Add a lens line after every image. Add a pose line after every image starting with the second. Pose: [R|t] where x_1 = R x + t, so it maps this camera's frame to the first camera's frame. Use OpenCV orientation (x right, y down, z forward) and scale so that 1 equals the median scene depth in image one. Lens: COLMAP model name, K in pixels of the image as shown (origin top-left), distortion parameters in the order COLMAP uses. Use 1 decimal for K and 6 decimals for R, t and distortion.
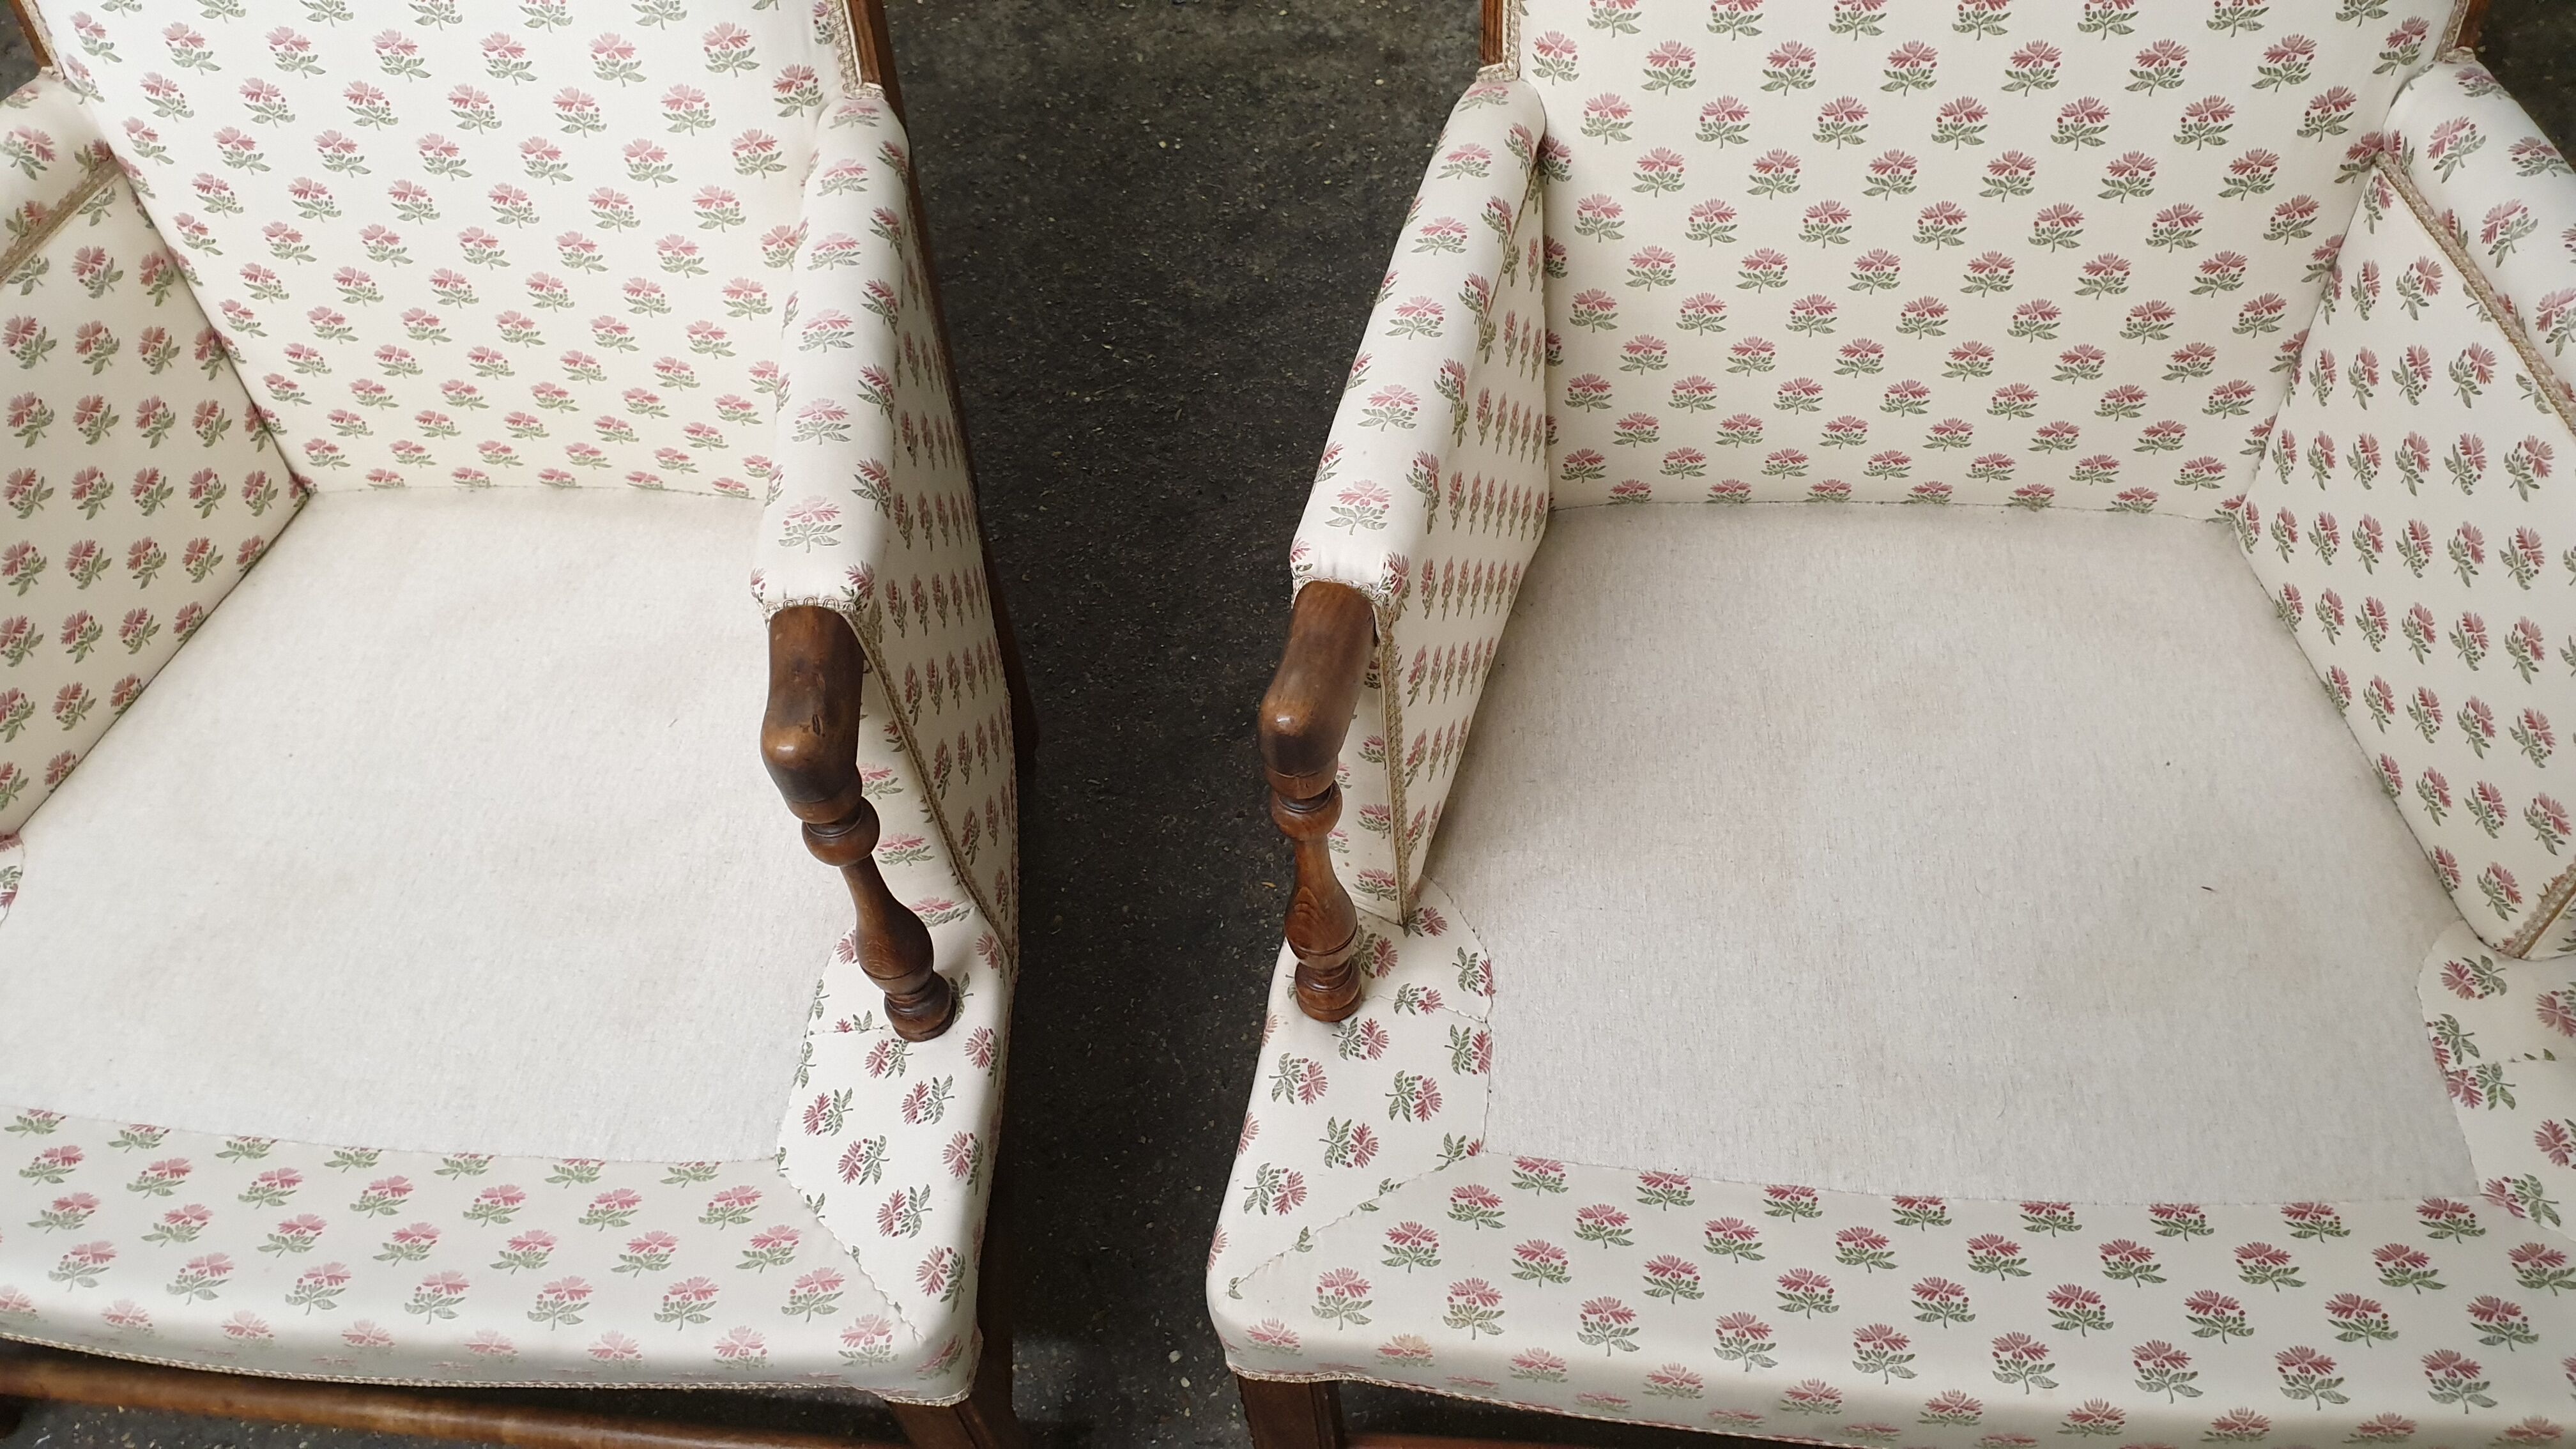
lens RADIAL K [[2049.9, 0, 1268.4], [0, 2049.9, 721.1], [0, 0, 1]] dist [-0.002354, 0.046355]
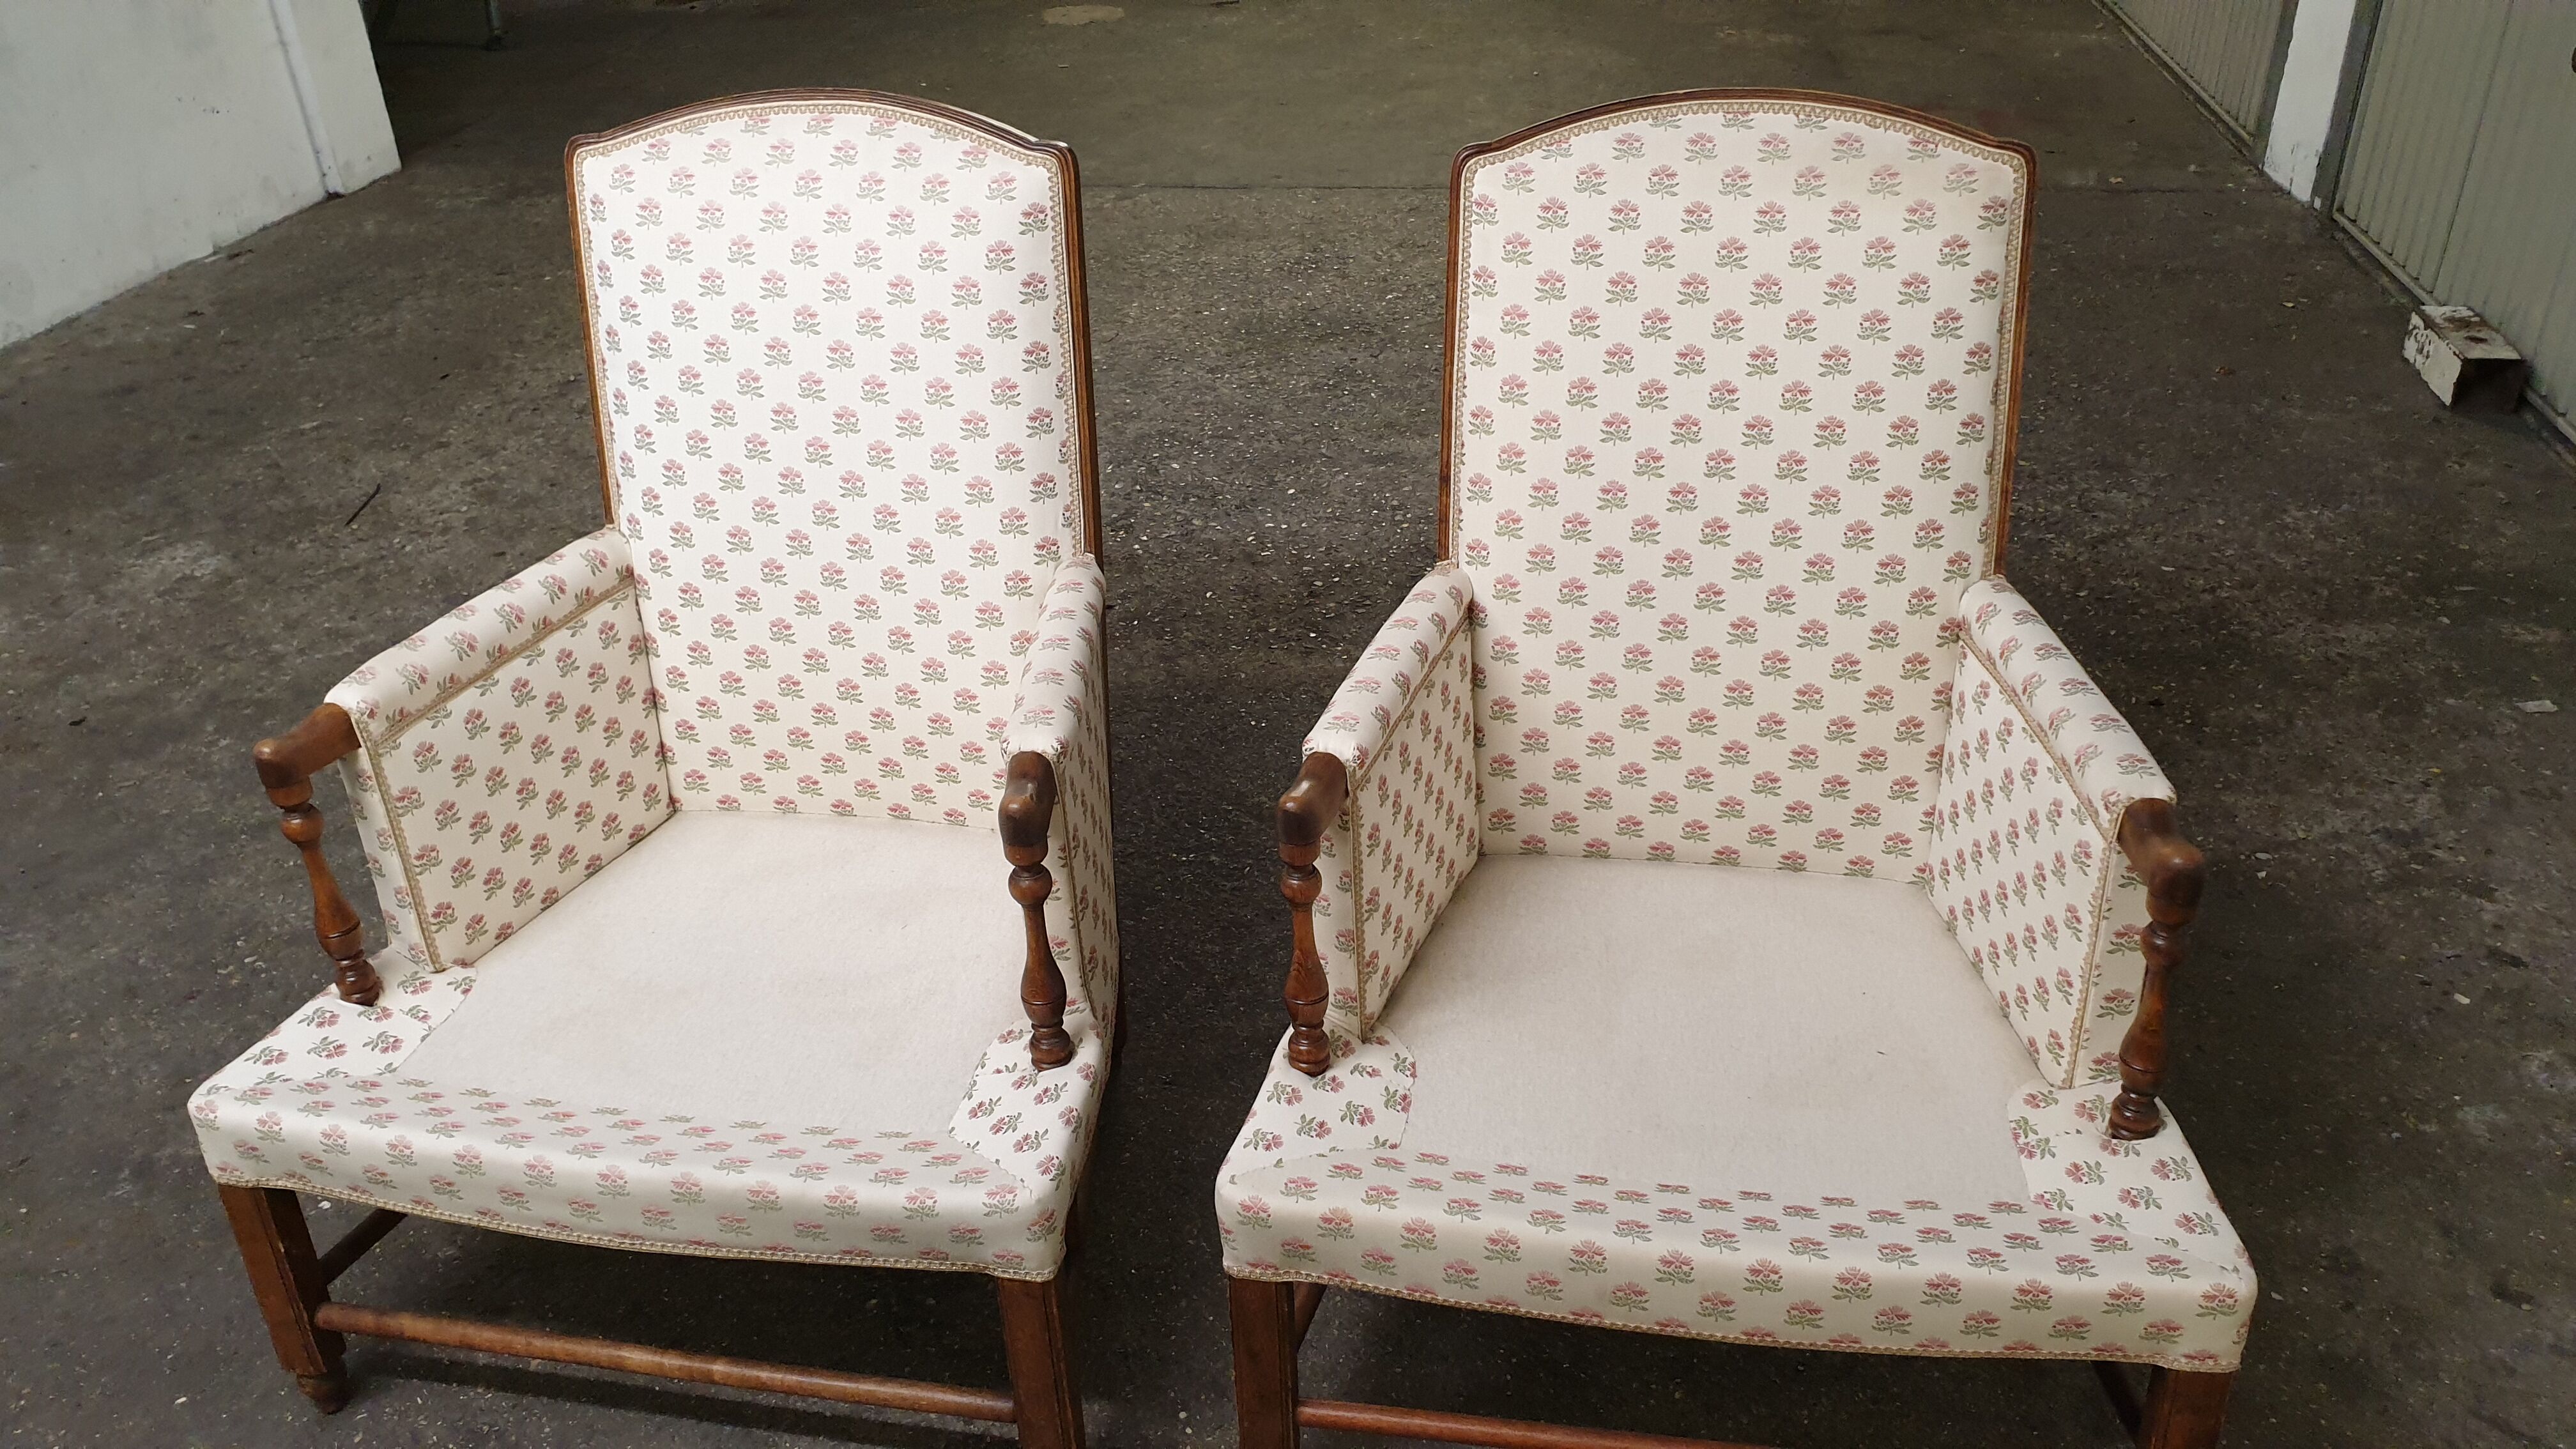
lens RADIAL K [[2092.8, 0, 1269.4], [0, 2092.8, 720.3], [0, 0, 1]] dist [0.031191, -0.004326]
pose [[0.996184, 0.069288, -0.053067, 0.064905], [-0.084949, 0.909243, -0.407506, 0.544378], [0.020015, 0.410459, 0.911660, -0.563347]]
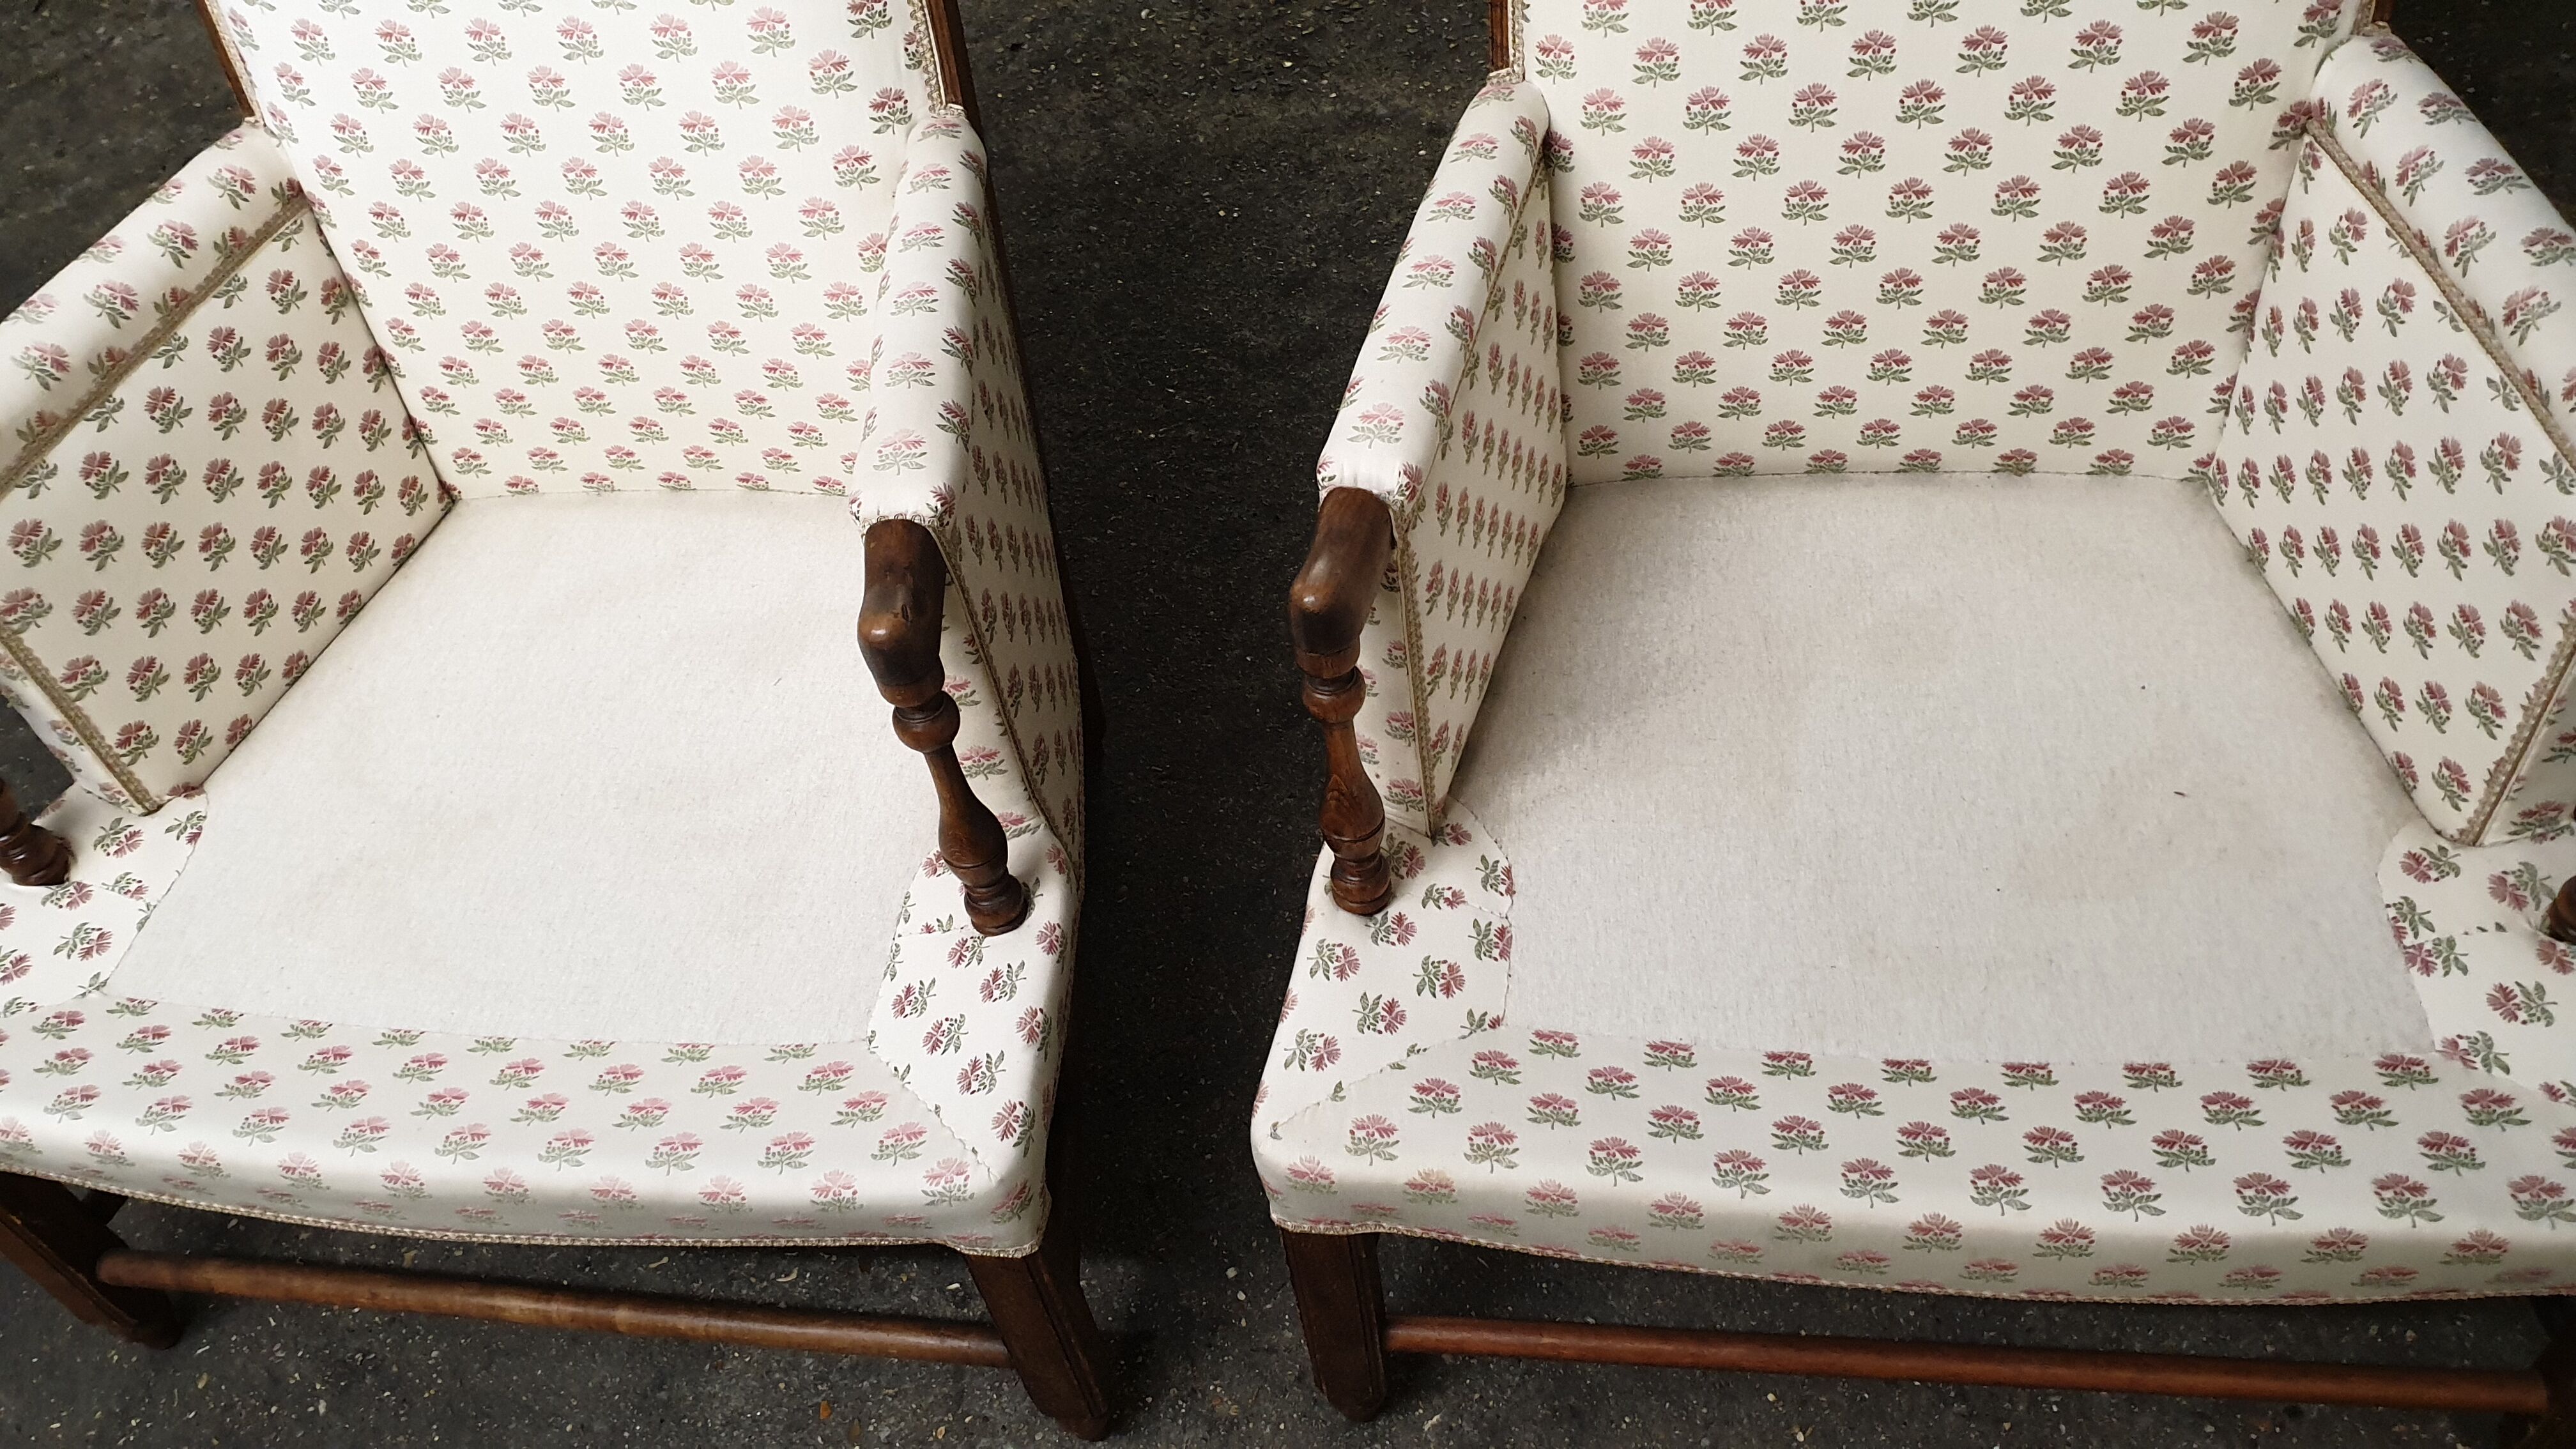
lens RADIAL K [[2061.9, 0, 1238.3], [0, 2061.9, 720.3], [0, 0, 1]] dist [0.002581, 0.046428]
pose [[0.998540, -0.010766, -0.052940, 0.021980], [0.006735, 0.997105, -0.075733, 0.123338], [0.053603, 0.075266, 0.995722, -0.111661]]
